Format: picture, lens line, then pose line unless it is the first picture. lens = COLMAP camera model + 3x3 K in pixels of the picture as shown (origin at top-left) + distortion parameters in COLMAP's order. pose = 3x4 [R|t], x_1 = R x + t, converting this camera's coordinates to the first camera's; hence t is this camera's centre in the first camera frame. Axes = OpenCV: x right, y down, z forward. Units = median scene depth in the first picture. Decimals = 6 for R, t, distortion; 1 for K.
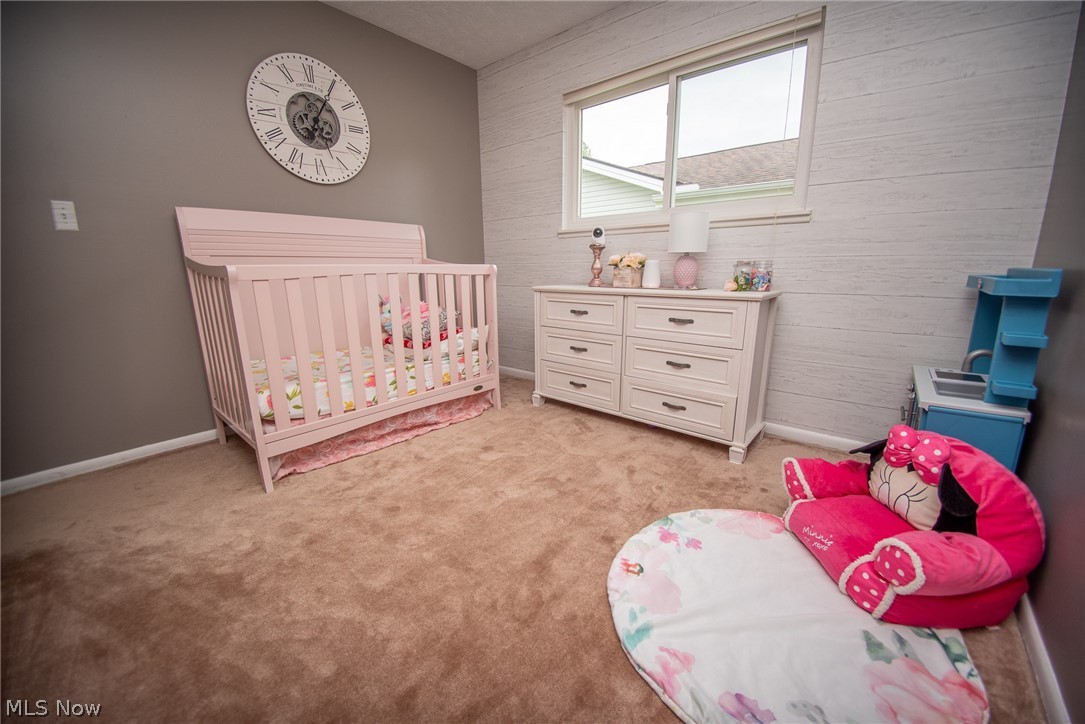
lens RADIAL K [[411.6, 0, 540.7], [0, 411.6, 364.0], [0, 0, 1]] dist [-0.023734, -0.000587]
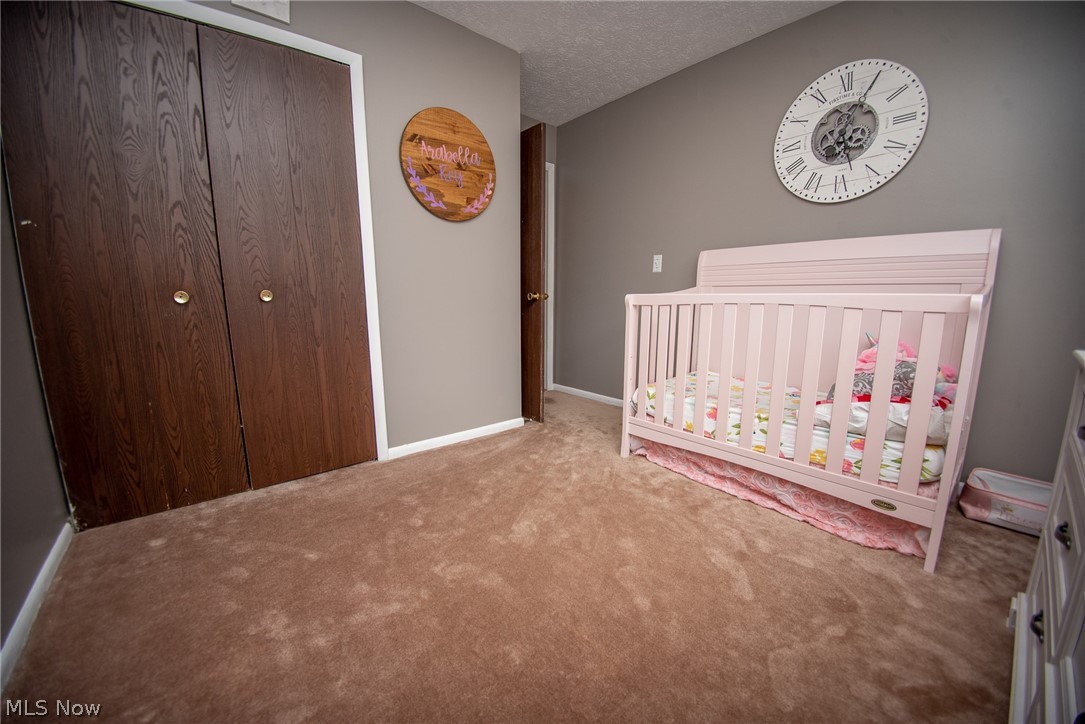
lens RADIAL K [[411.6, 0, 541.0], [0, 411.6, 358.6], [0, 0, 1]] dist [-0.023734, -0.000587]
pose [[-0.166674, 0.158574, -0.973177, 0.503549], [-0.228024, 0.954029, 0.194507, -0.155216], [0.959283, 0.254327, -0.122853, 0.617253]]
